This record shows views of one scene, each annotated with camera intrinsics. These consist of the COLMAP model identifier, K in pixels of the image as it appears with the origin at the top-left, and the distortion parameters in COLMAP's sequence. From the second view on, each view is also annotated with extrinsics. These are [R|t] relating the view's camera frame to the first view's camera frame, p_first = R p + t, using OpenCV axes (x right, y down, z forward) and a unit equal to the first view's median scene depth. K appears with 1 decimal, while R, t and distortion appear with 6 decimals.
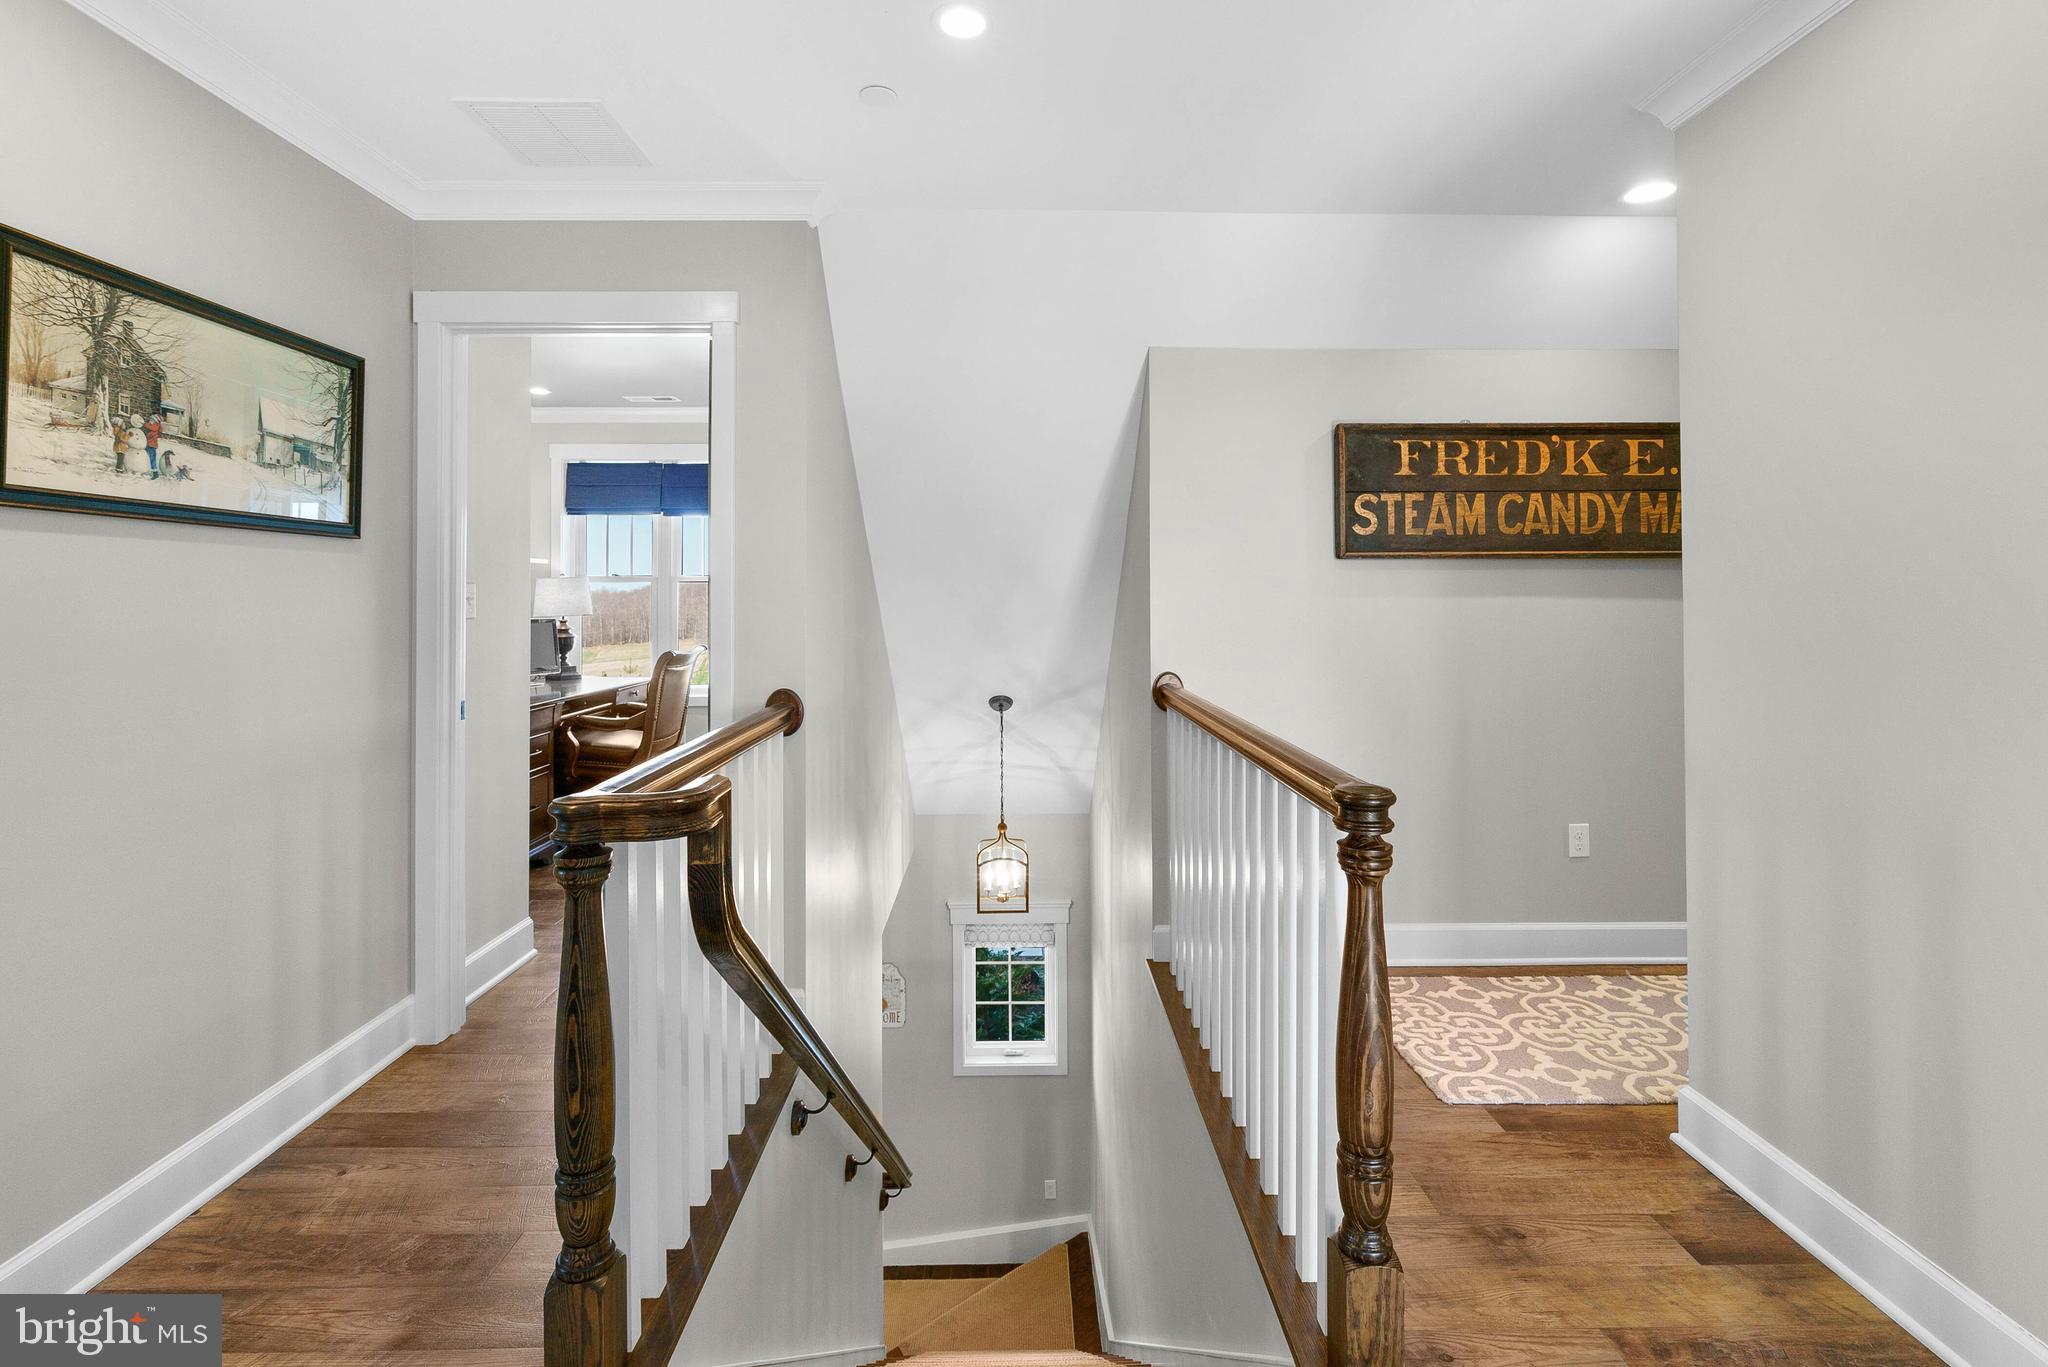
lens RADIAL K [[948.8, 0, 1025.3], [0, 948.8, 573.6], [0, 0, 1]] dist [-0.003845, -0.000231]
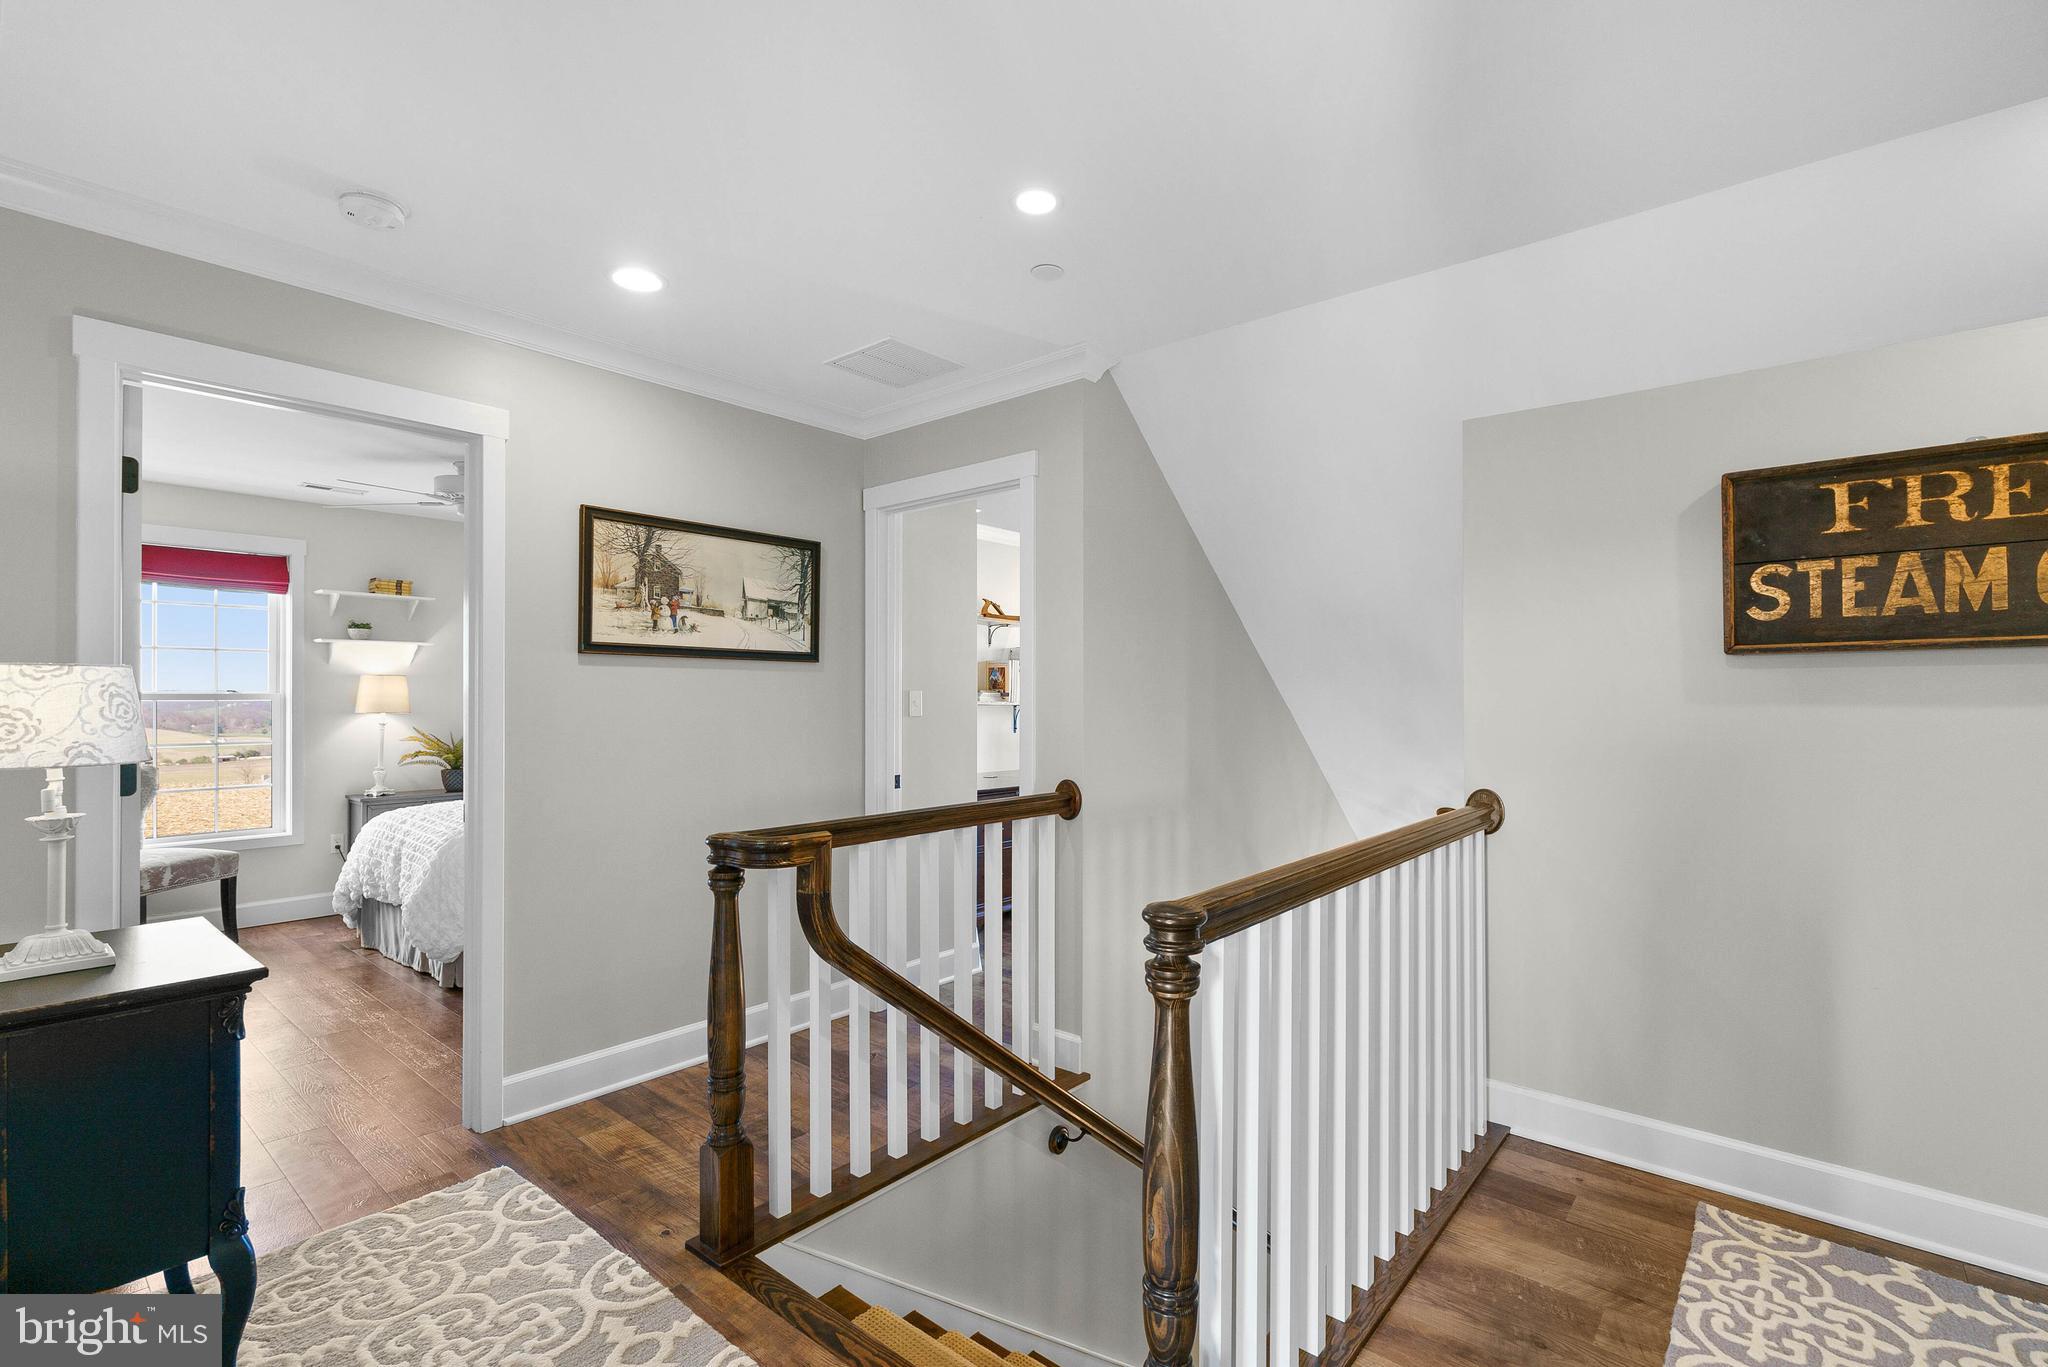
lens RADIAL K [[921.9, 0, 1024.0], [0, 921.9, 683.5], [0, 0, 1]] dist [0.001739, 0.000470]
pose [[0.754099, -0.008648, -0.656704, 0.392907], [0.013717, 0.999903, 0.002583, -0.001848], [0.656617, -0.010956, 0.754144, 0.083747]]
